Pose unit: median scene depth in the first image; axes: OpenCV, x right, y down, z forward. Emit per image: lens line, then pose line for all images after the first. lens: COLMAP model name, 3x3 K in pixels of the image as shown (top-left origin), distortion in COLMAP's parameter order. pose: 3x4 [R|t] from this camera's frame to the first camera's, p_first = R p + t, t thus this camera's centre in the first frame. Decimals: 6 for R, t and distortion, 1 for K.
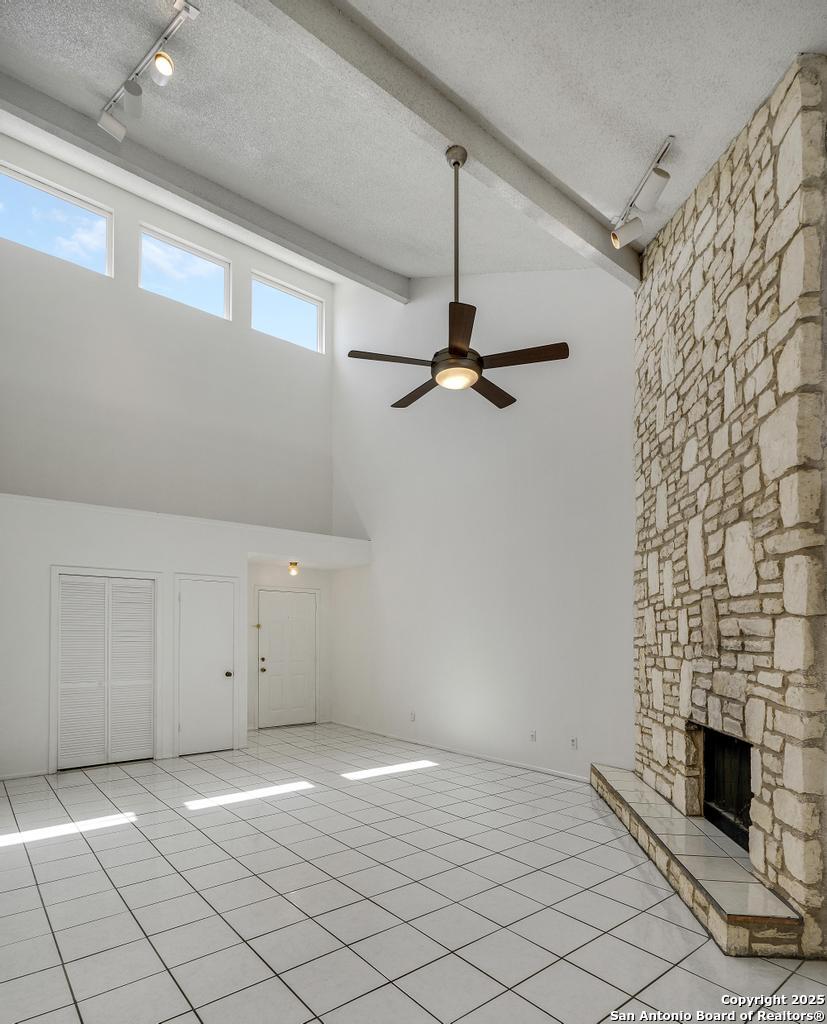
lens RADIAL K [[563.4, 0, 426.7], [0, 563.4, 630.4], [0, 0, 1]] dist [-0.000019, -0.000097]
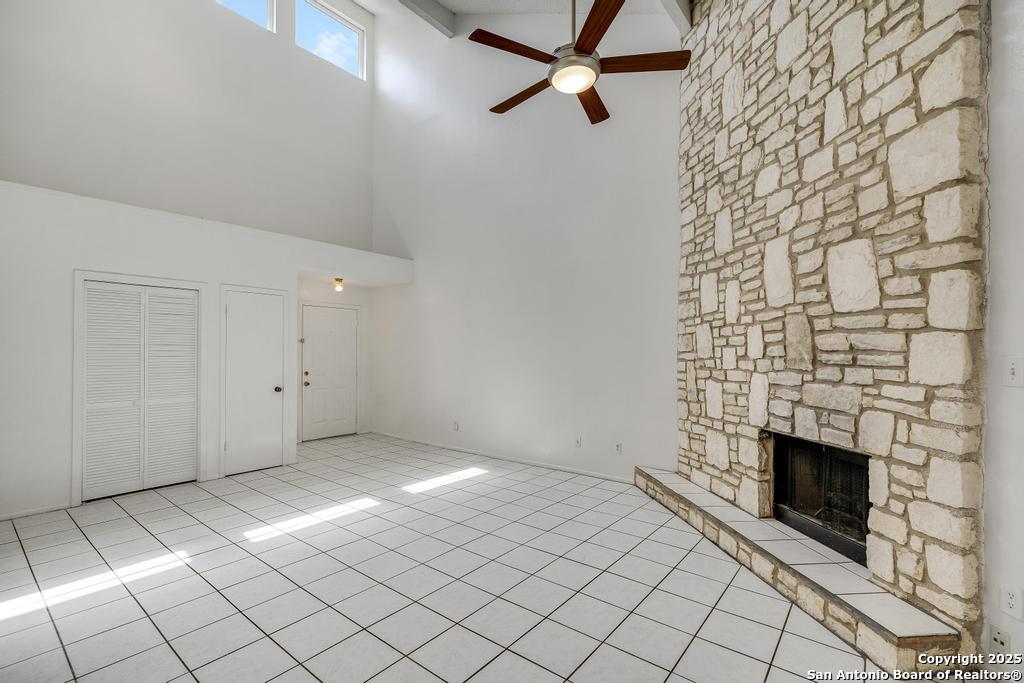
lens RADIAL K [[464.5, 0, 505.4], [0, 464.5, 350.4], [0, 0, 1]] dist [-0.000111, 0.000068]
pose [[0.982183, 0.005500, 0.187848, -0.186356], [-0.007350, 0.999931, 0.009154, 0.005584], [-0.187784, -0.010371, 0.982156, 0.229191]]
